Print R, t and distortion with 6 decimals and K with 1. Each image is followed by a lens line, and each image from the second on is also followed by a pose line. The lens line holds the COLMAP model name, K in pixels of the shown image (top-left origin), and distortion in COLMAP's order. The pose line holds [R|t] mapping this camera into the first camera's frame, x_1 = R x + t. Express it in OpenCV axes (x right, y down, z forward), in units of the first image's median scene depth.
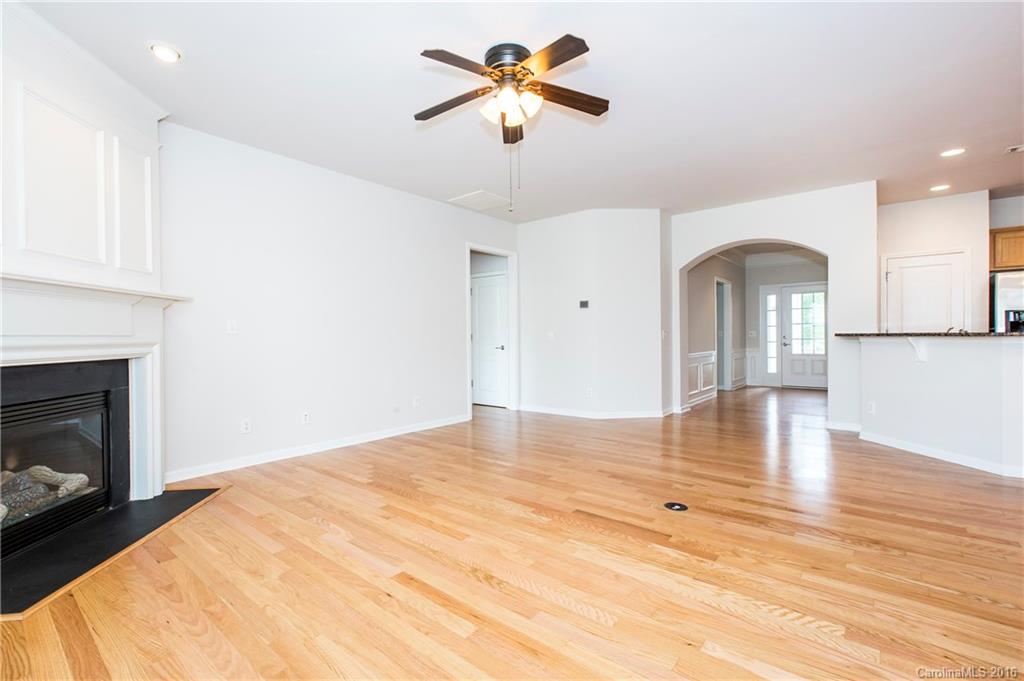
lens RADIAL K [[455.1, 0, 513.7], [0, 455.1, 336.3], [0, 0, 1]] dist [0.001349, -0.000611]
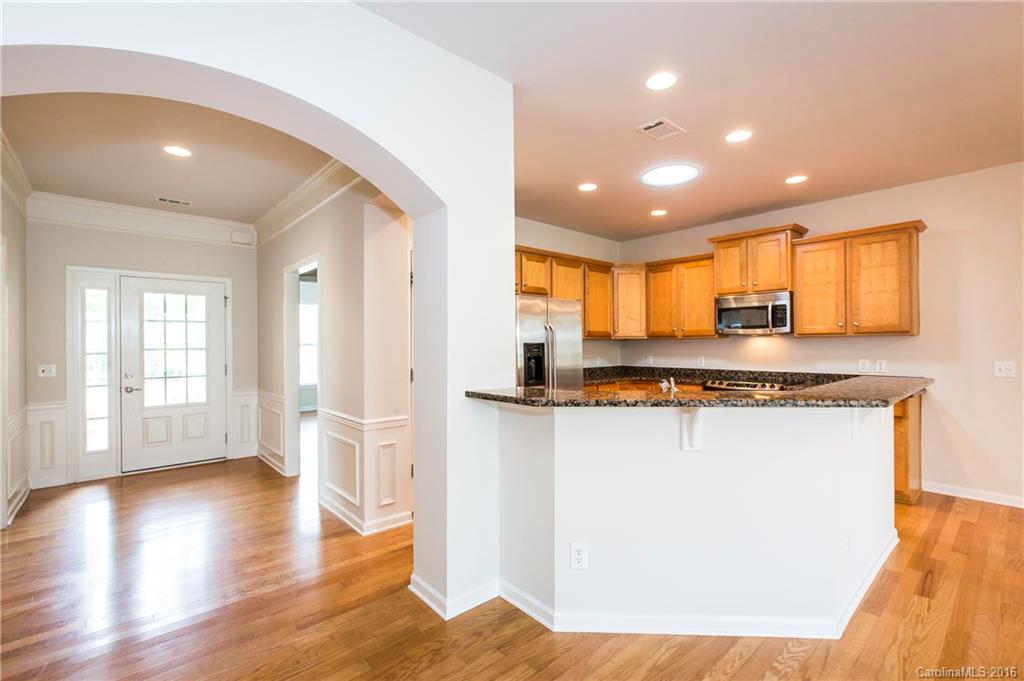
lens RADIAL K [[455.1, 0, 512.7], [0, 455.1, 341.8], [0, 0, 1]] dist [0.001349, -0.000611]
pose [[0.157426, 0.014638, 0.987422, 0.161545], [0.004734, 0.999867, -0.015577, -0.025512], [-0.987519, 0.007127, 0.157336, 0.497231]]
